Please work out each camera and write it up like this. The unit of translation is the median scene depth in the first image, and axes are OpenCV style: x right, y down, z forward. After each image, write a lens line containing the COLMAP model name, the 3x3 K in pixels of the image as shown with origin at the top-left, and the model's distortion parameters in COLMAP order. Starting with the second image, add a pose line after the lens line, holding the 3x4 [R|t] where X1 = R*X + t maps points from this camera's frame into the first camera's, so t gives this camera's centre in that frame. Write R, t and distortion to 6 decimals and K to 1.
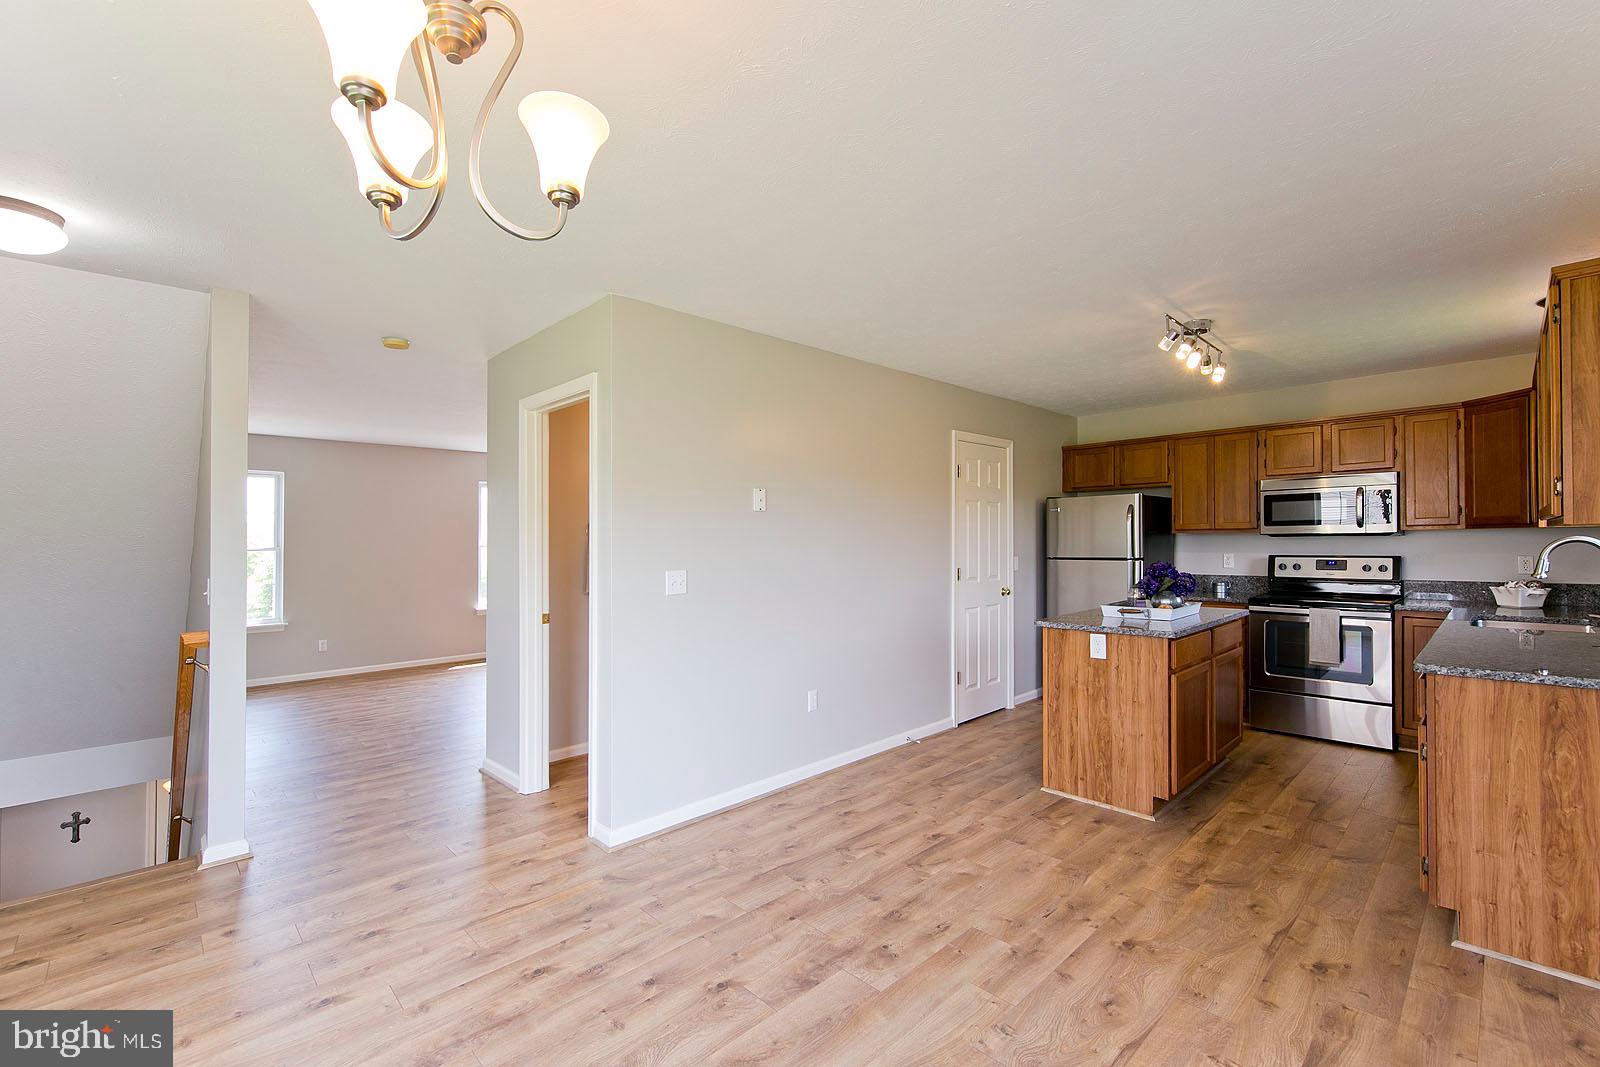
lens RADIAL K [[686.8, 0, 809.6], [0, 686.8, 547.5], [0, 0, 1]] dist [0.001730, -0.000891]
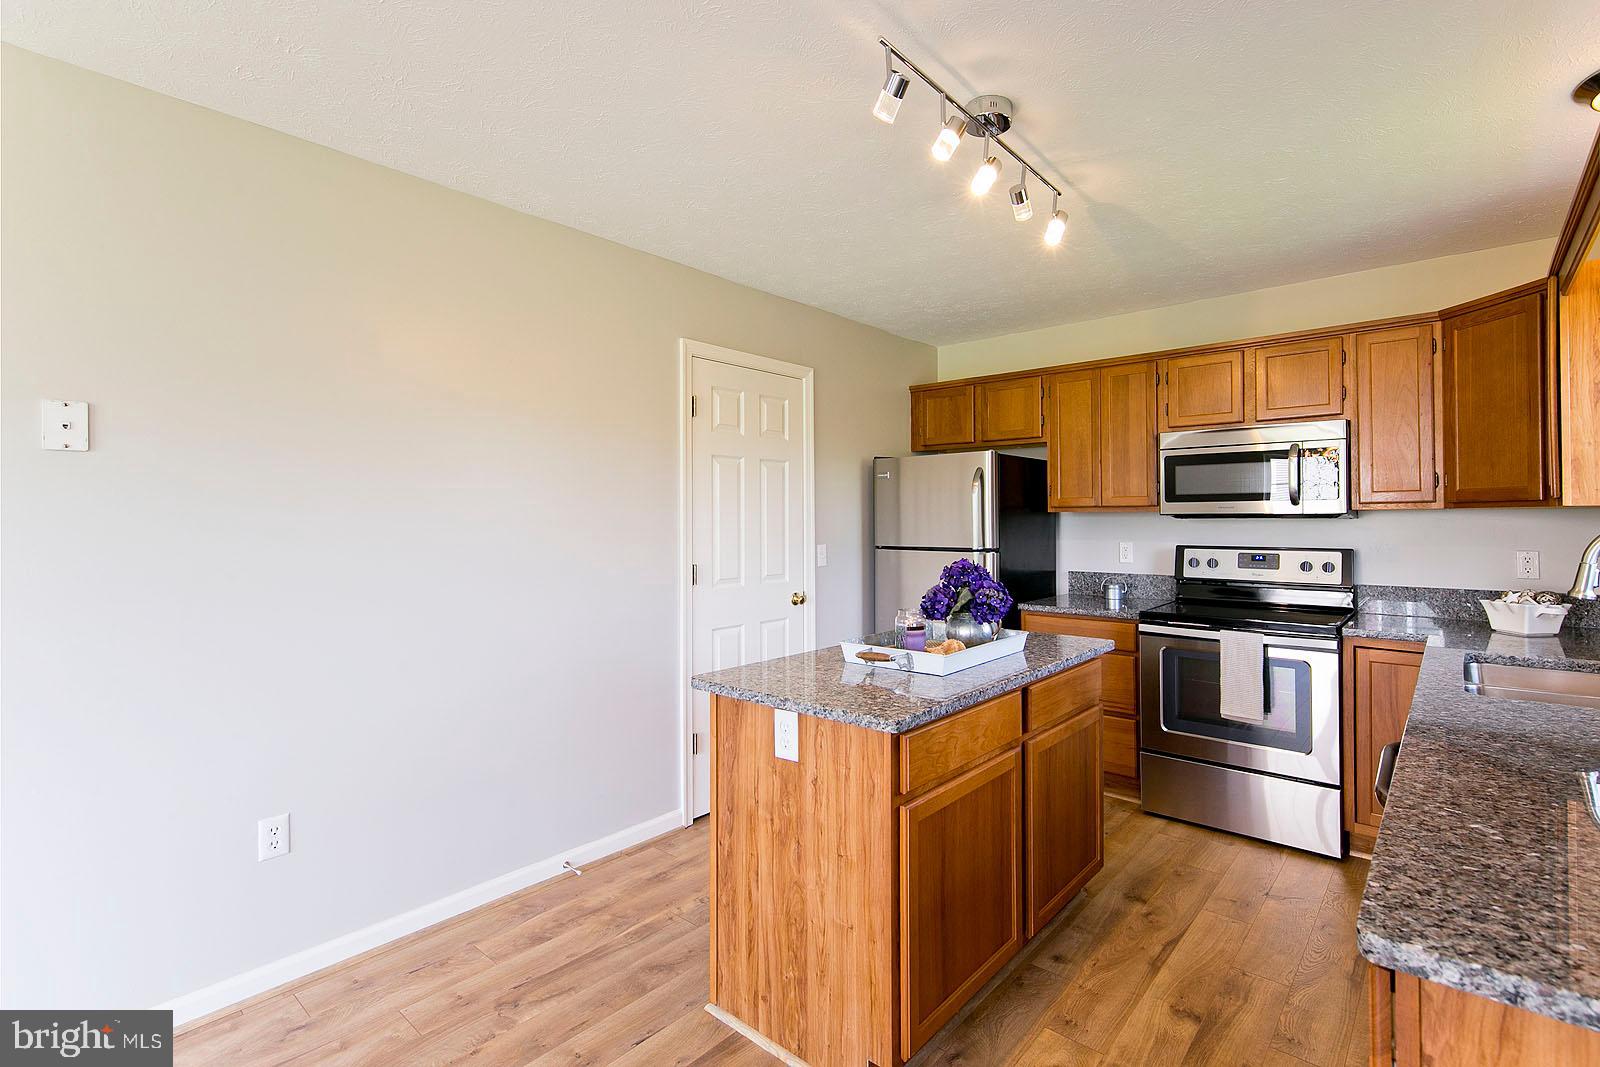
lens RADIAL K [[734.4, 0, 867.7], [0, 734.4, 515.7], [0, 0, 1]] dist [0.009136, -0.000203]
pose [[0.993007, 0.009383, 0.117683, 0.345941], [-0.007699, 0.999862, -0.014754, -0.006168], [-0.117805, 0.013745, 0.992942, 0.387170]]
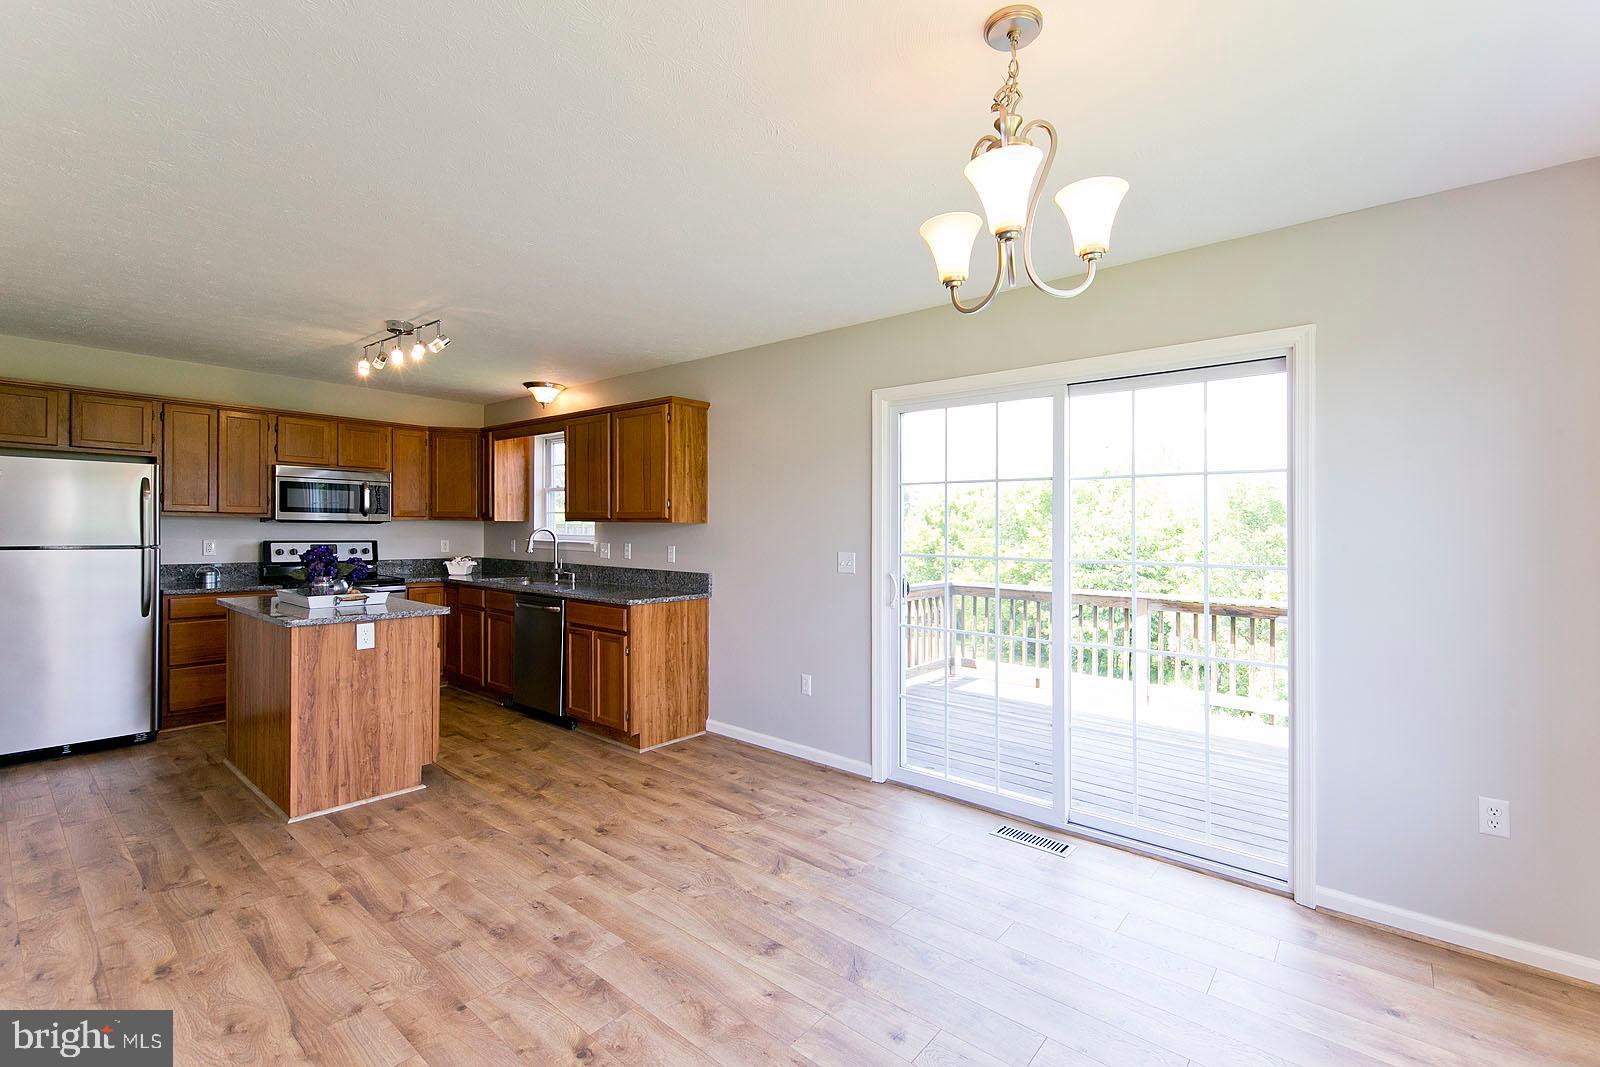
lens RADIAL K [[686.8, 0, 809.6], [0, 686.8, 547.5], [0, 0, 1]] dist [0.001730, -0.000891]
pose [[-0.112845, -0.016703, 0.993472, -0.495614], [-0.002331, 0.999860, 0.016546, 0.003131], [-0.993610, -0.000449, -0.112868, 0.414841]]
